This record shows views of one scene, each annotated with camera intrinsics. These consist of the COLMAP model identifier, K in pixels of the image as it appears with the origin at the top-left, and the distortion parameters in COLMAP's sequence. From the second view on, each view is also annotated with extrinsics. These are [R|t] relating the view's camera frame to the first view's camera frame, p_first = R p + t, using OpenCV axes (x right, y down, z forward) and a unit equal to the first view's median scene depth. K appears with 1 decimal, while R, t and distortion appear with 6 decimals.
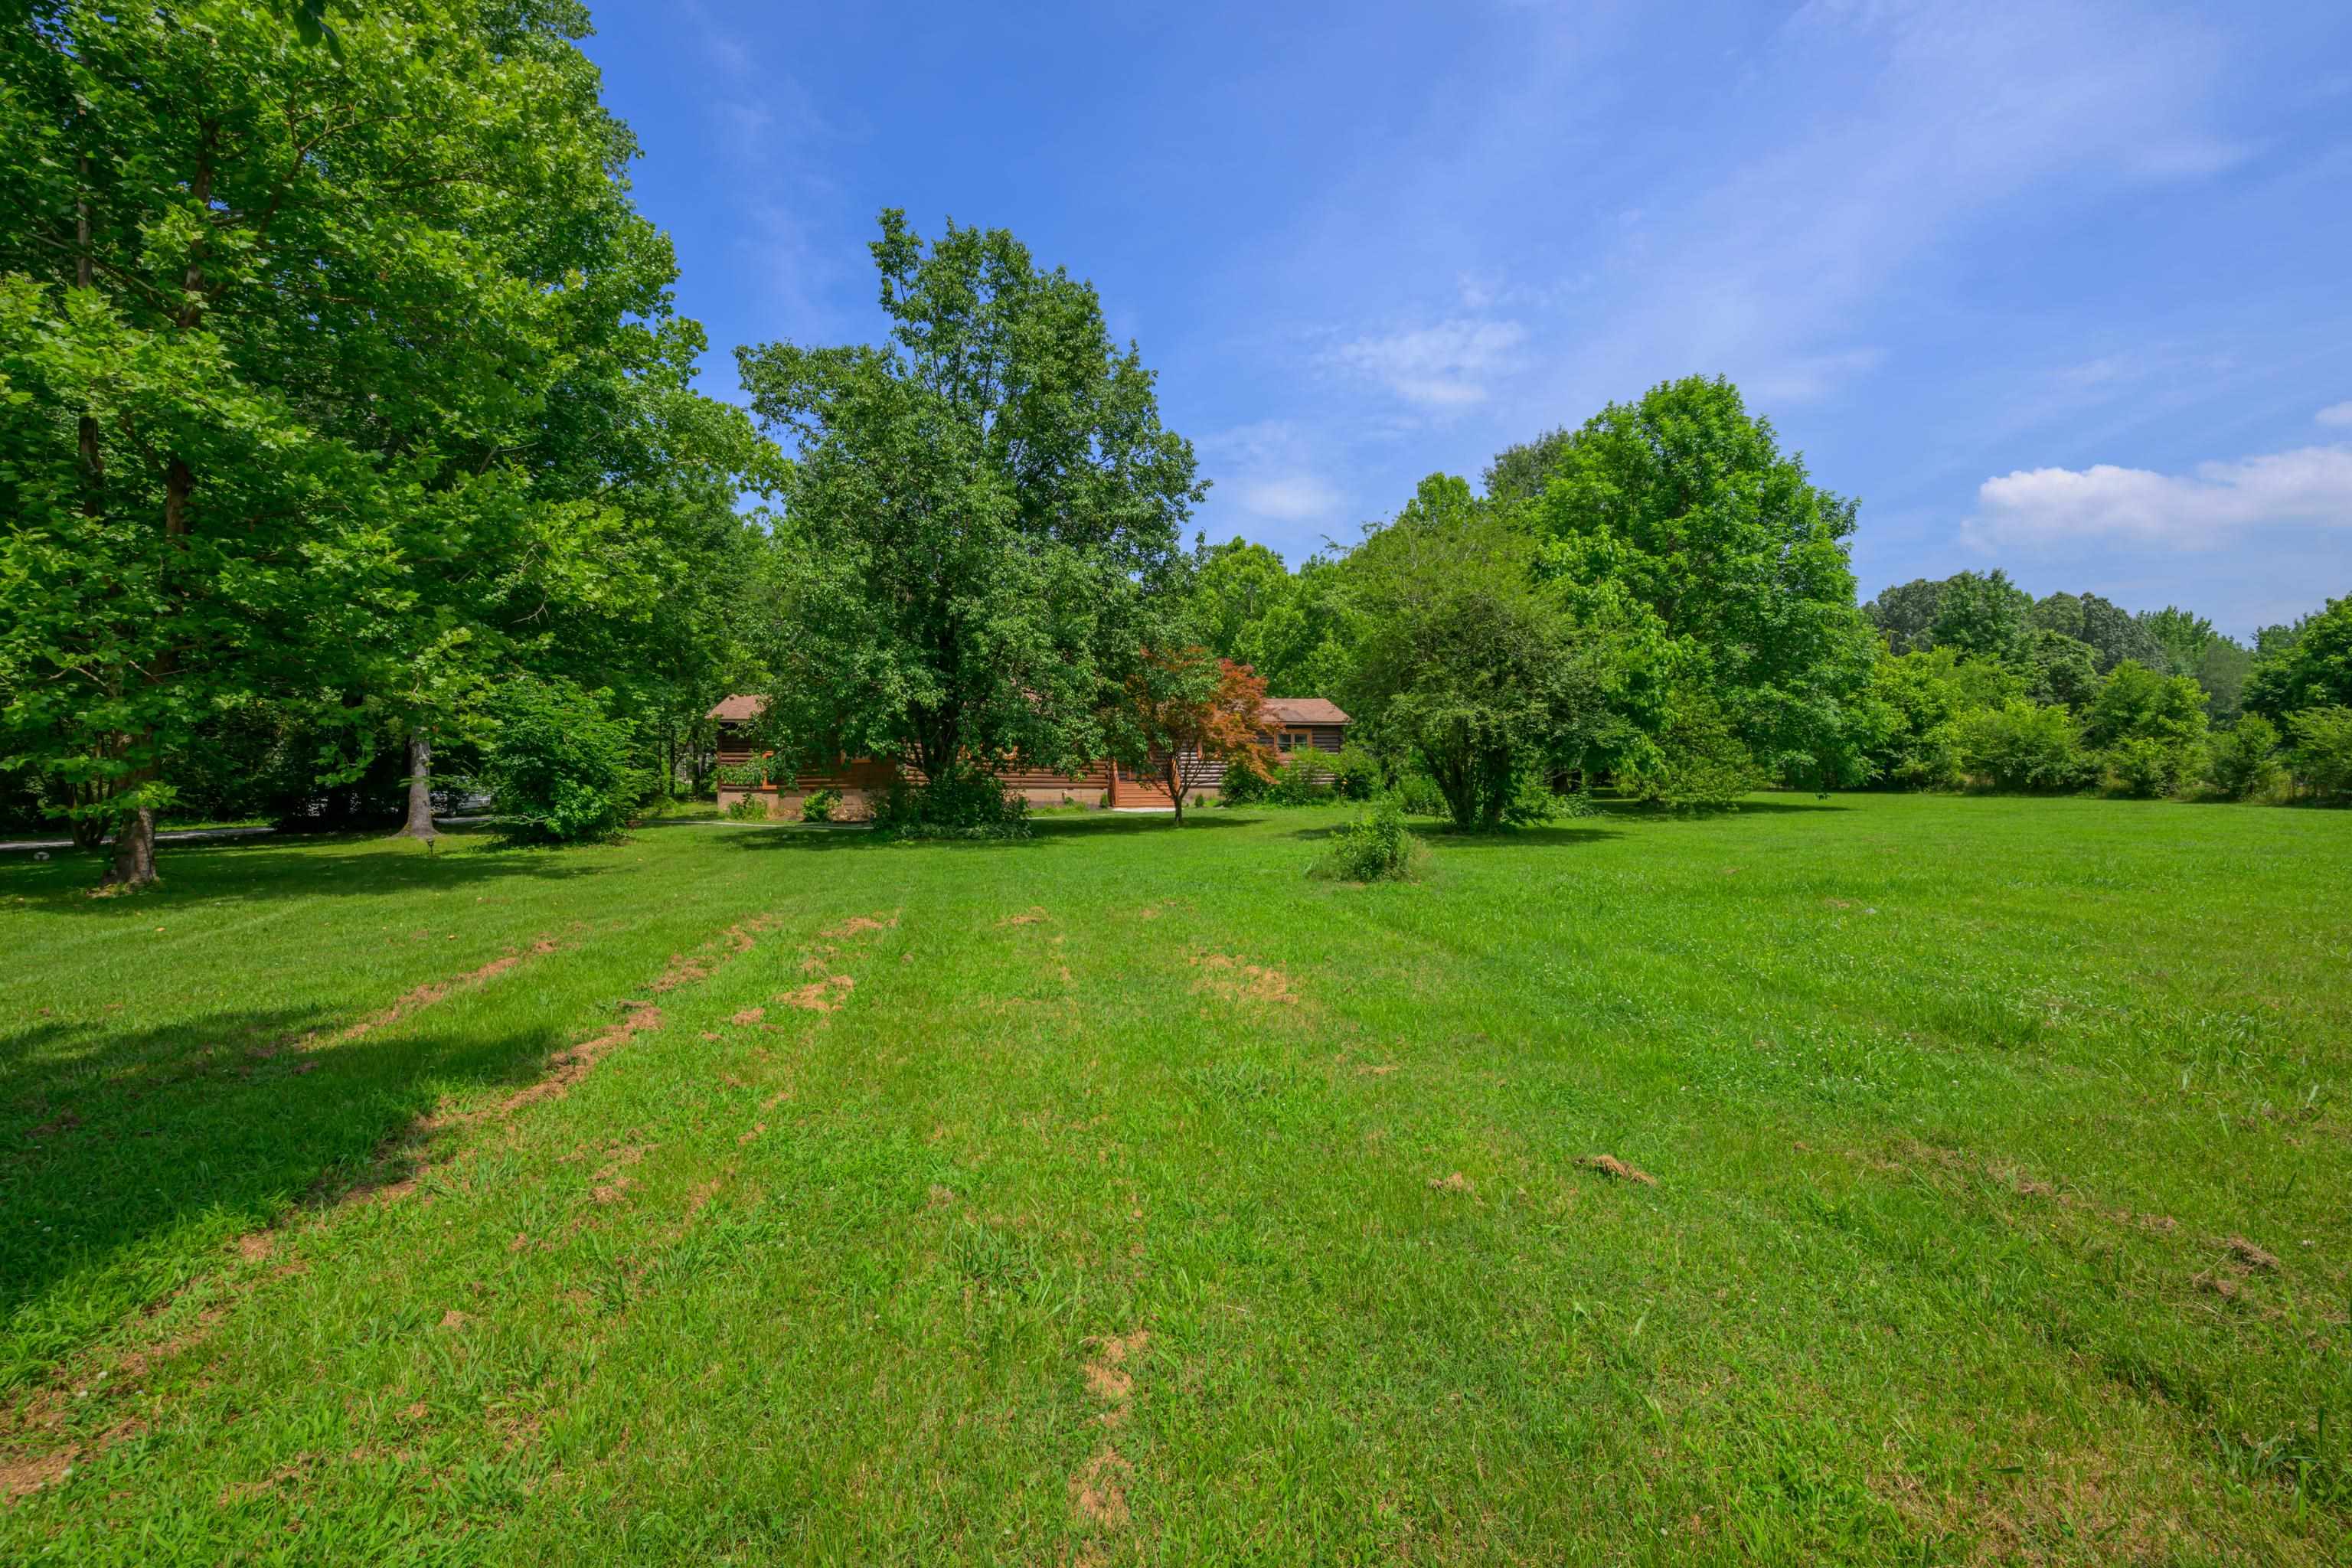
lens RADIAL K [[1006.5, 0, 1178.2], [0, 1006.5, 788.6], [0, 0, 1]] dist [-0.001894, -0.000616]
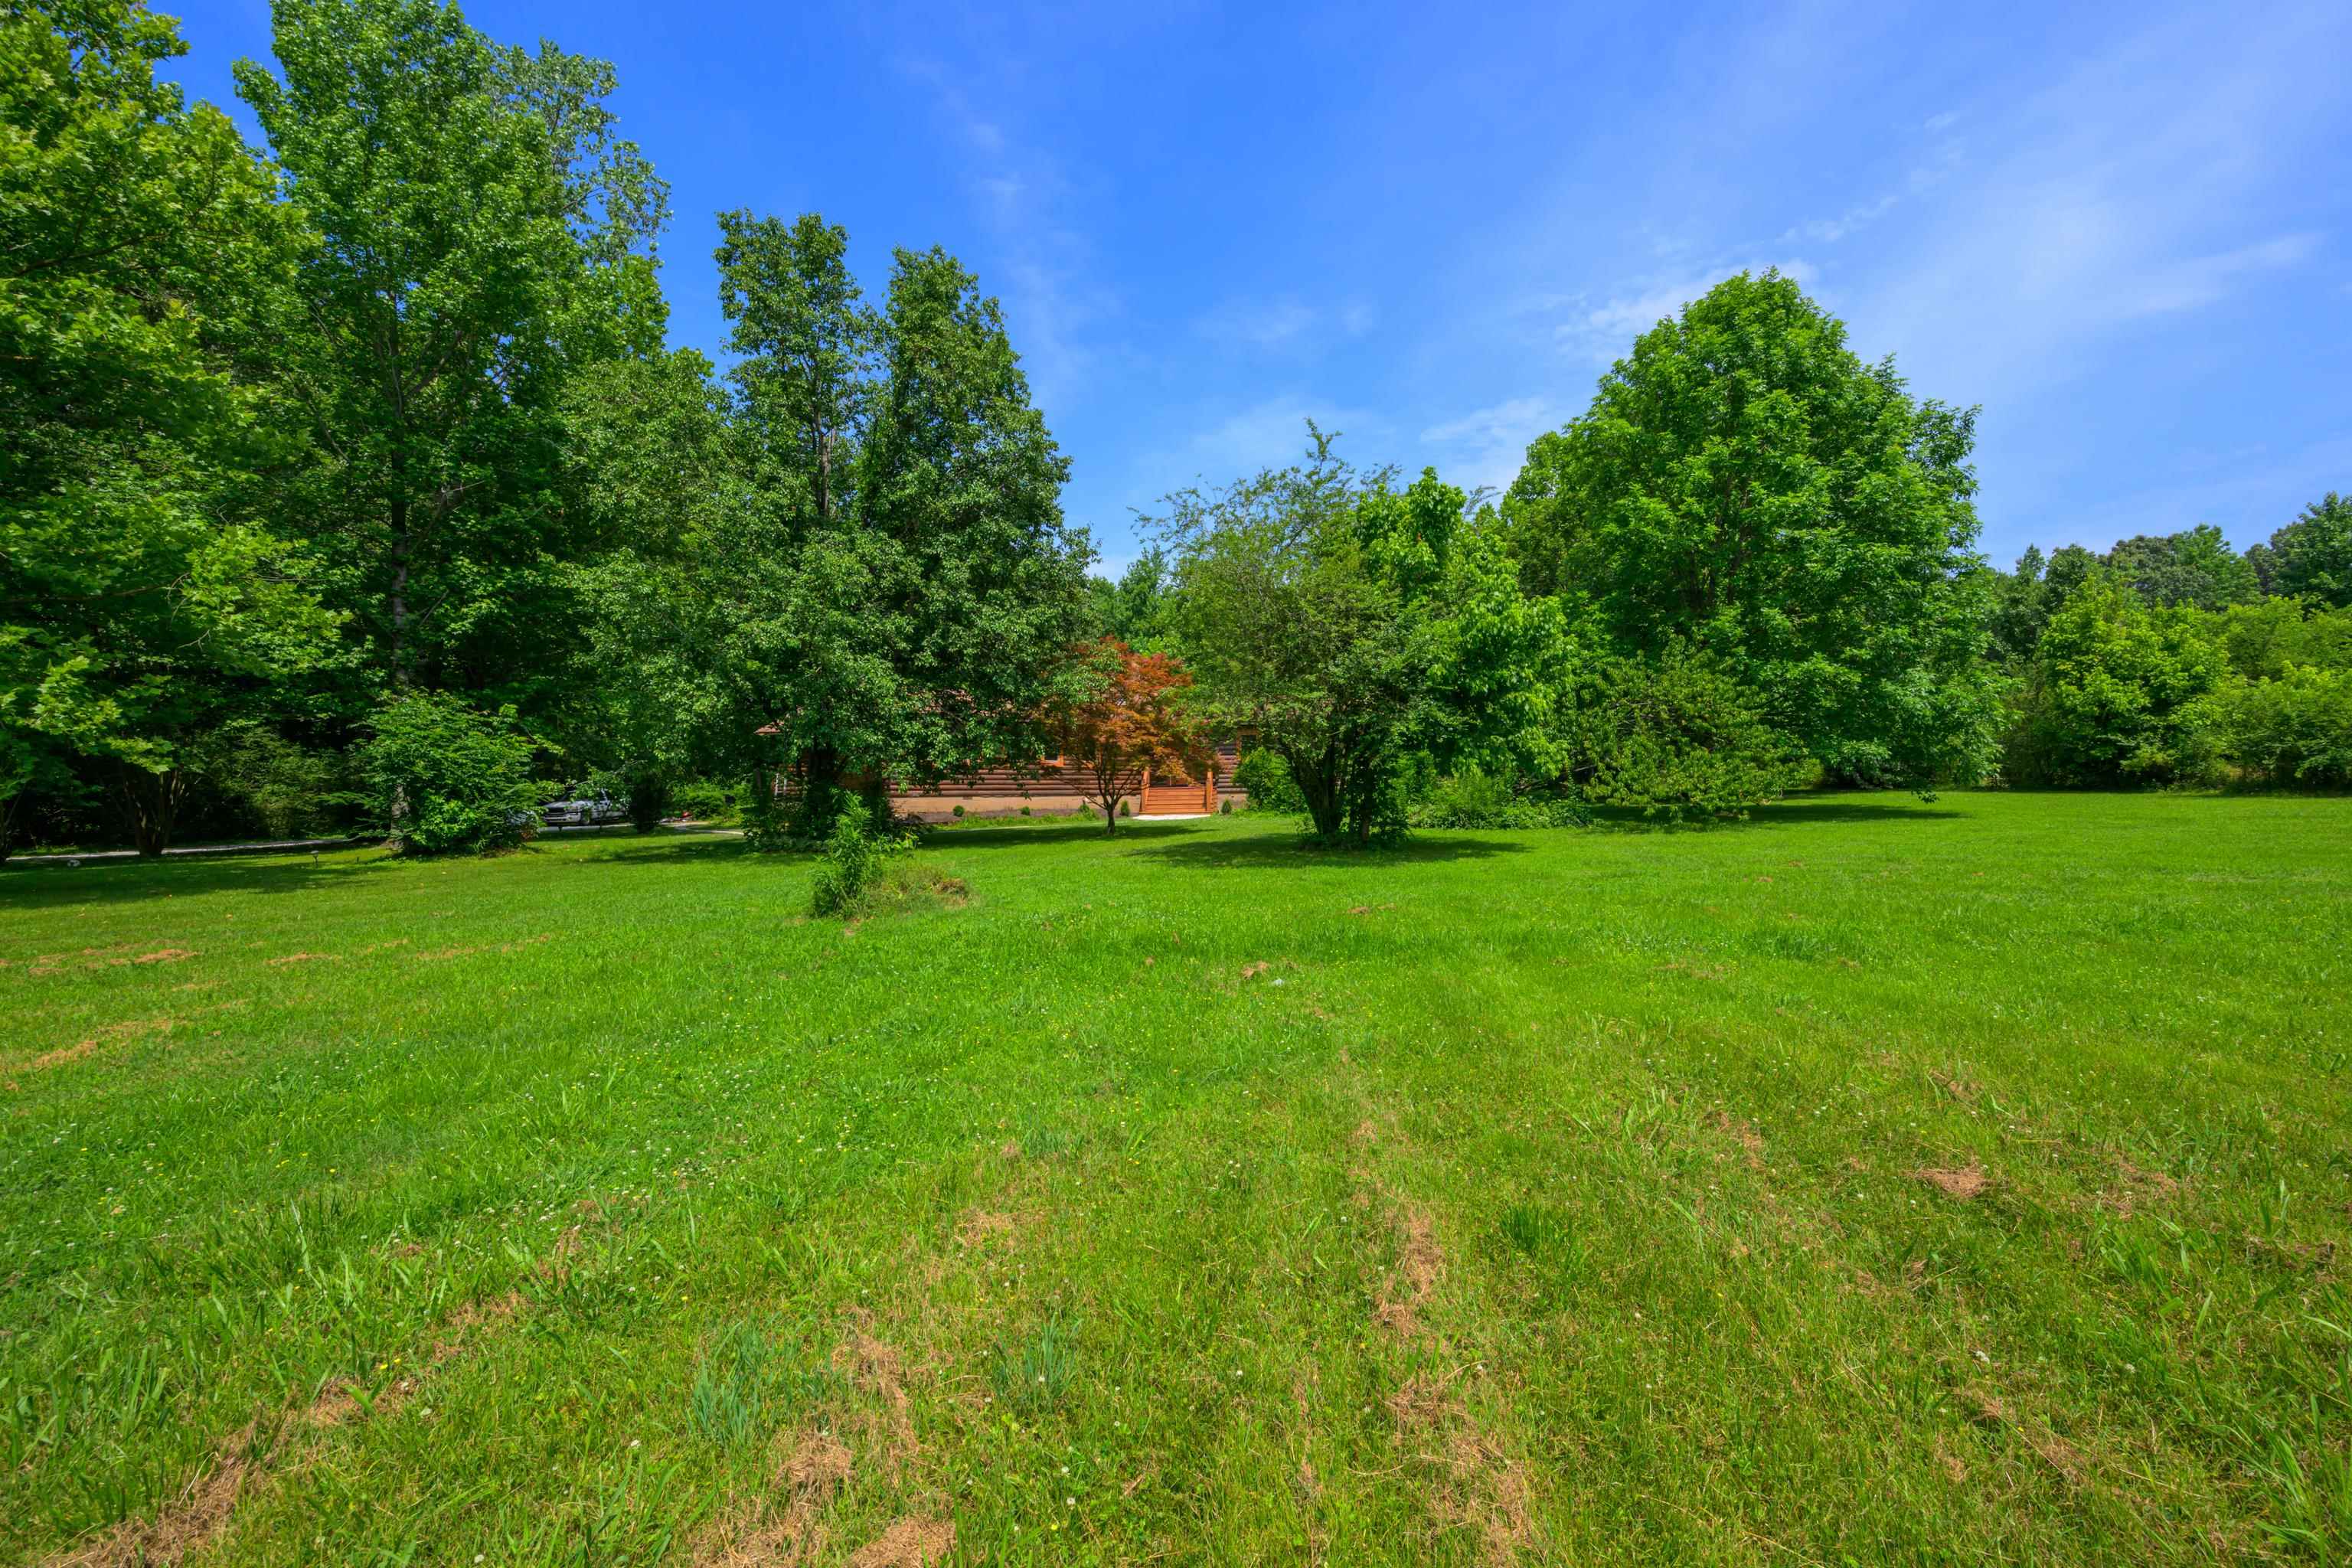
lens RADIAL K [[1006.5, 0, 1174.4], [0, 1006.5, 780.9], [0, 0, 1]] dist [-0.001894, -0.000616]
pose [[0.968717, -0.012287, -0.247862, 0.261533], [0.009709, 0.999885, -0.011619, -0.002675], [0.247976, 0.008849, 0.968726, 0.110706]]
